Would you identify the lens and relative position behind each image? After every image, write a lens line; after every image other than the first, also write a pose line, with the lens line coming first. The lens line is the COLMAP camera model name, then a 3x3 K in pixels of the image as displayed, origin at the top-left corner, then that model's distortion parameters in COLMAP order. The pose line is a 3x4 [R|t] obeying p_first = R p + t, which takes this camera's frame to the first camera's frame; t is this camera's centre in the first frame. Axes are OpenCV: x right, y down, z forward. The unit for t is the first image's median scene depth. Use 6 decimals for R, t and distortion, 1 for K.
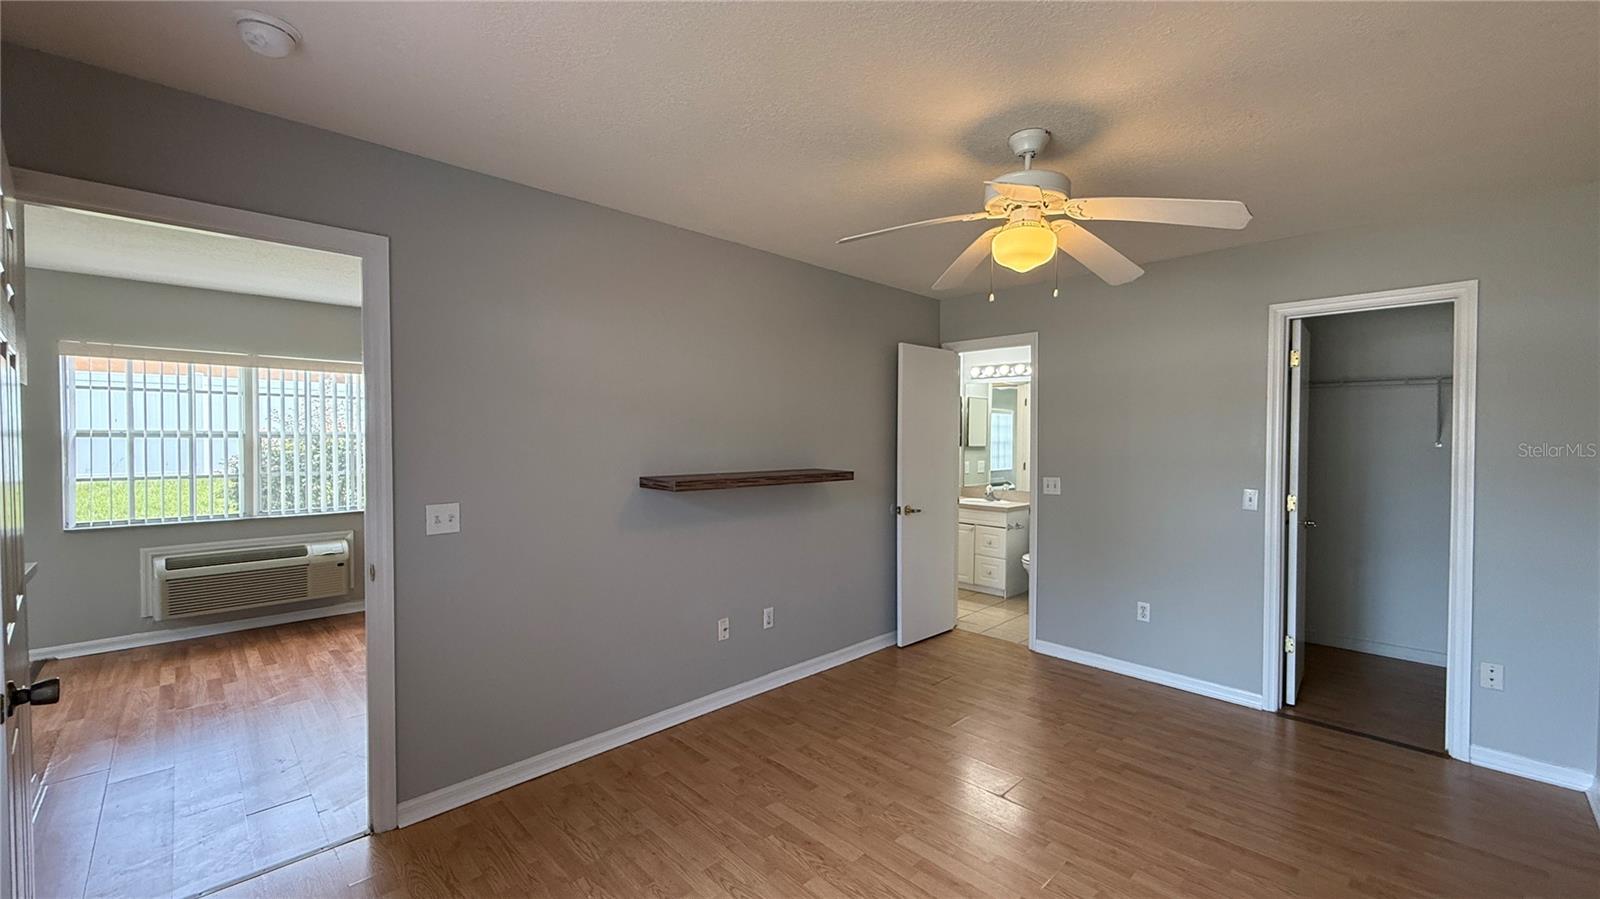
lens RADIAL K [[635.9, 0, 797.8], [0, 635.9, 443.0], [0, 0, 1]] dist [0.001223, -0.000090]
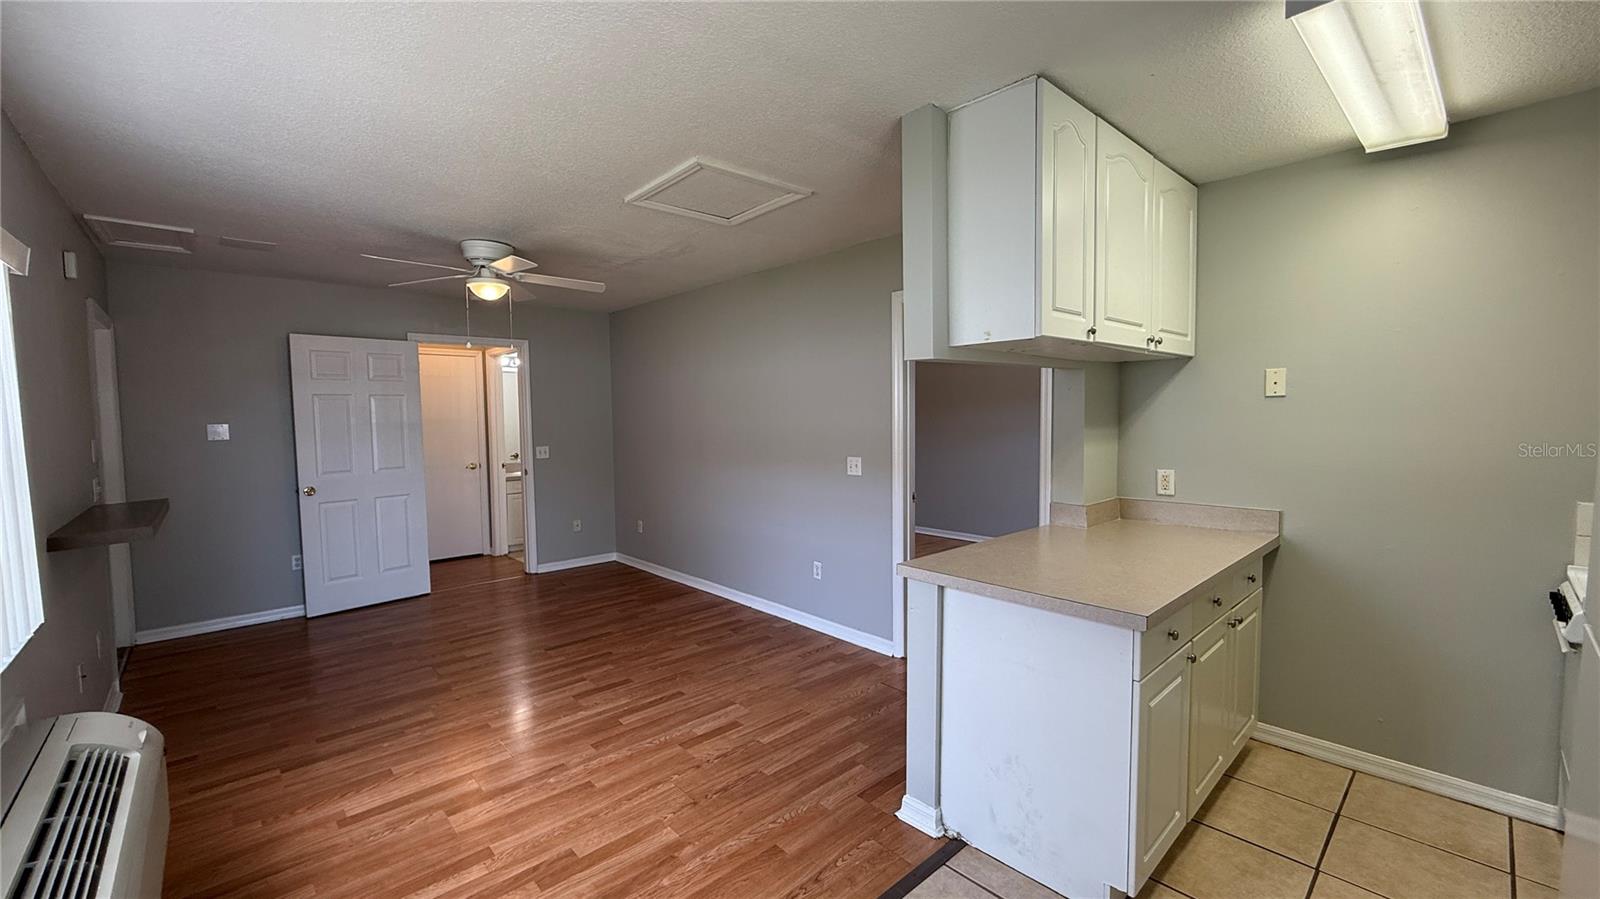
lens RADIAL K [[635.9, 0, 793.3], [0, 635.9, 449.3], [0, 0, 1]] dist [0.001223, -0.000090]
pose [[0.046523, -0.059944, 0.997117, -1.216787], [0.025002, 0.997955, 0.058828, -0.014163], [-0.998604, 0.022193, 0.047927, 0.651759]]
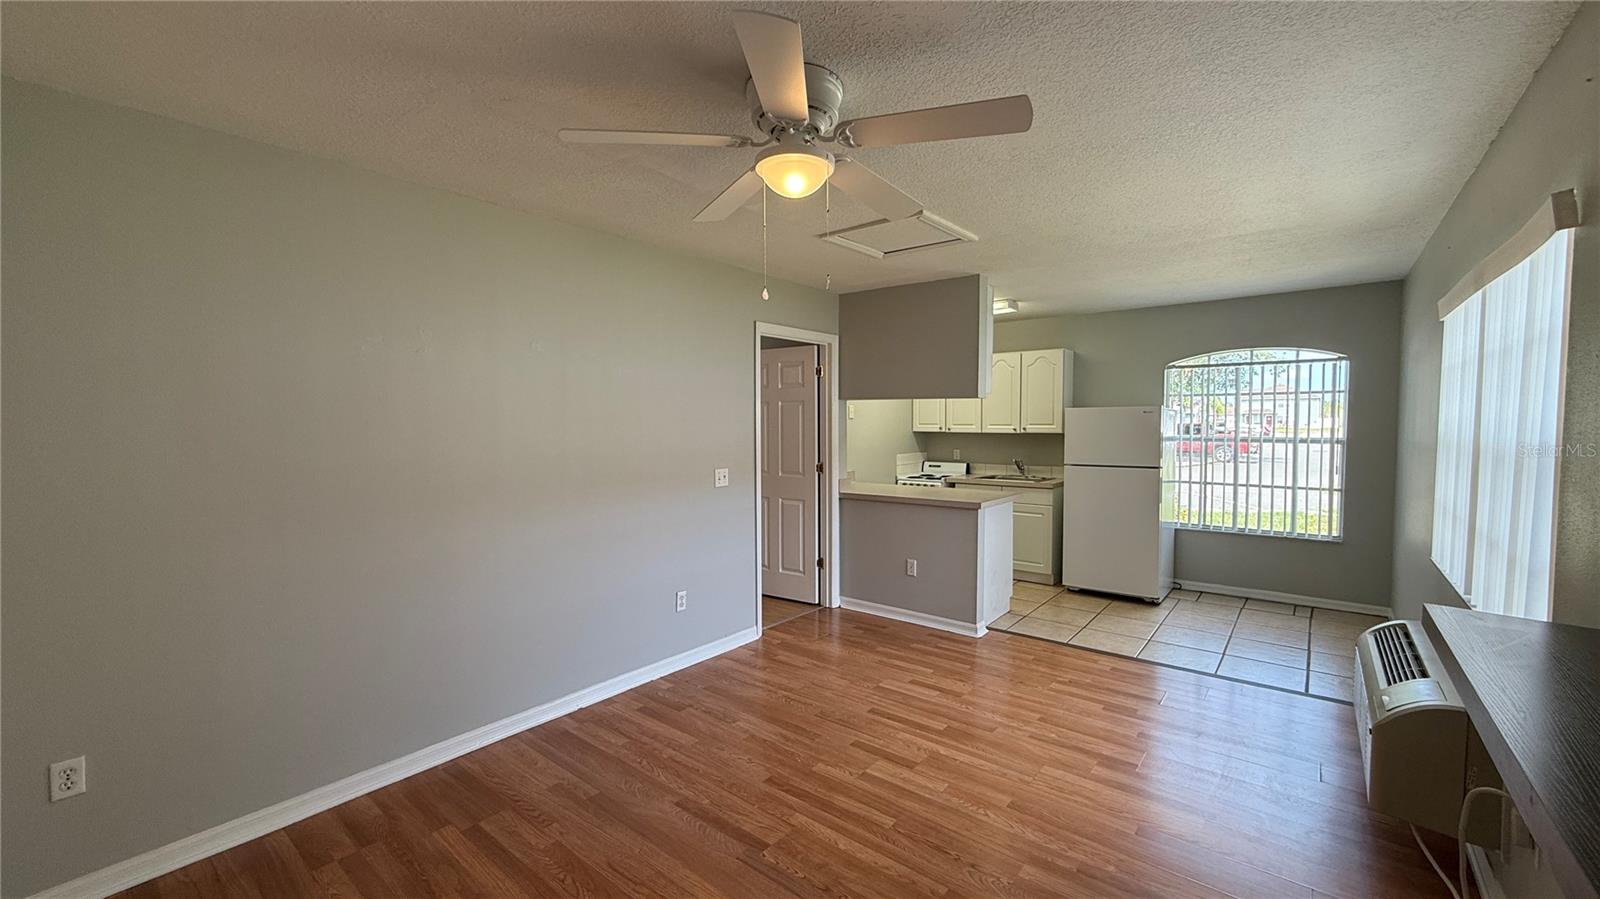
lens RADIAL K [[635.9, 0, 799.3], [0, 635.9, 448.6], [0, 0, 1]] dist [0.001223, -0.000090]
pose [[-0.994247, 0.004526, -0.107017, -0.317604], [-0.001429, 0.998457, 0.055504, -0.028338], [0.107103, 0.055337, -0.992707, 1.543295]]
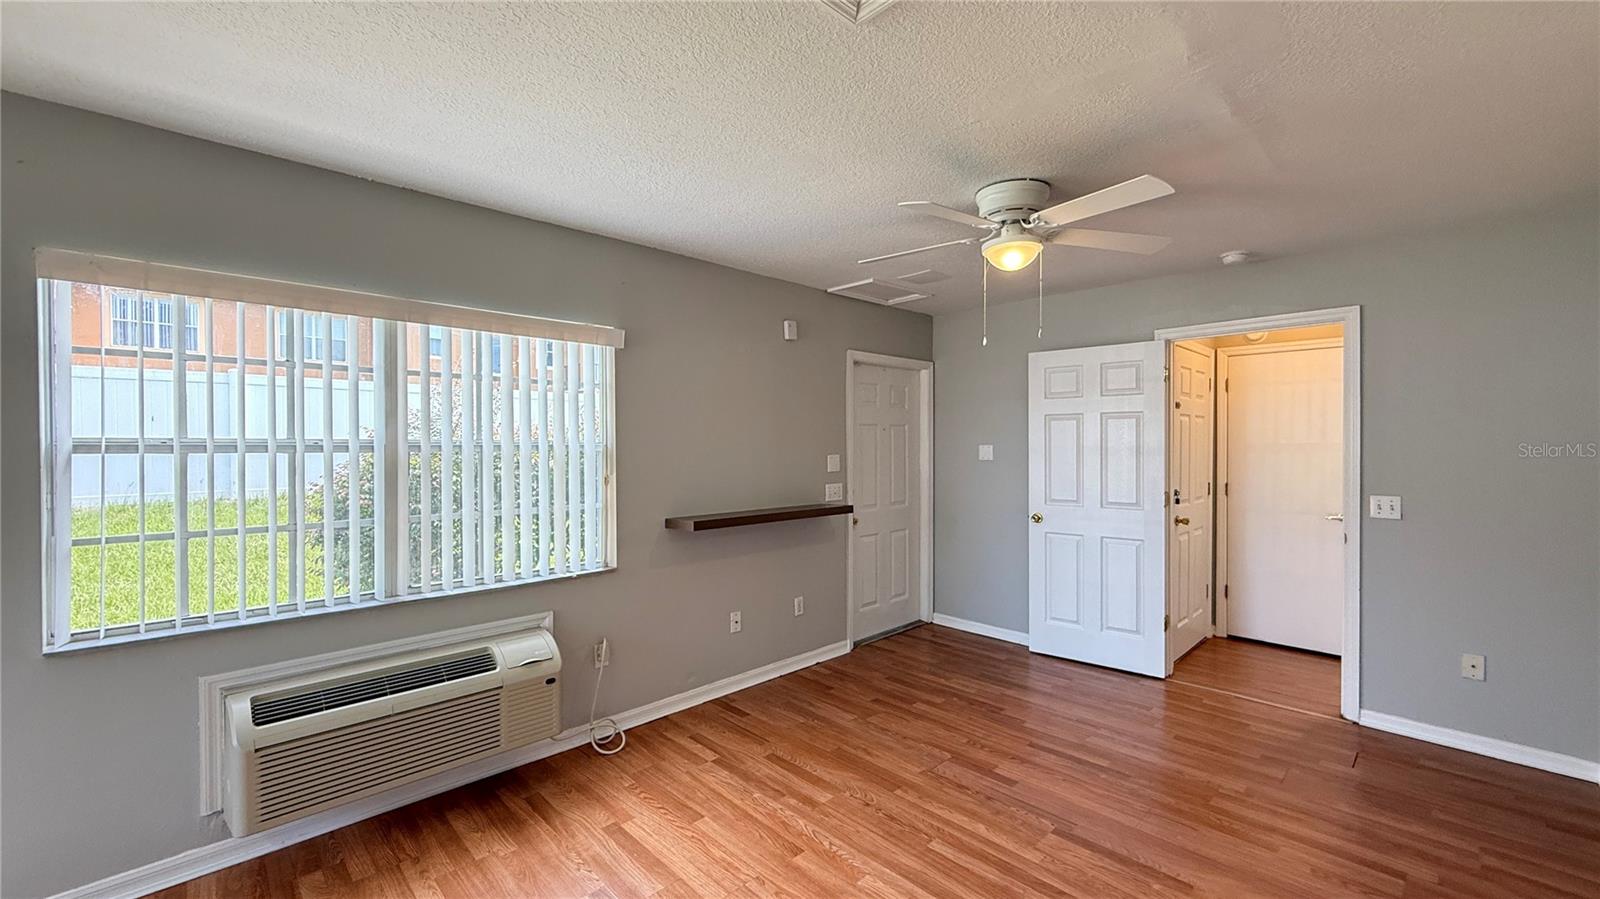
lens RADIAL K [[635.9, 0, 800.4], [0, 635.9, 446.2], [0, 0, 1]] dist [0.001223, -0.000090]
pose [[0.999904, -0.003624, -0.013338, -0.552892], [0.003525, 0.999966, -0.007472, -0.008513], [0.013364, 0.007425, 0.999883, 0.504573]]
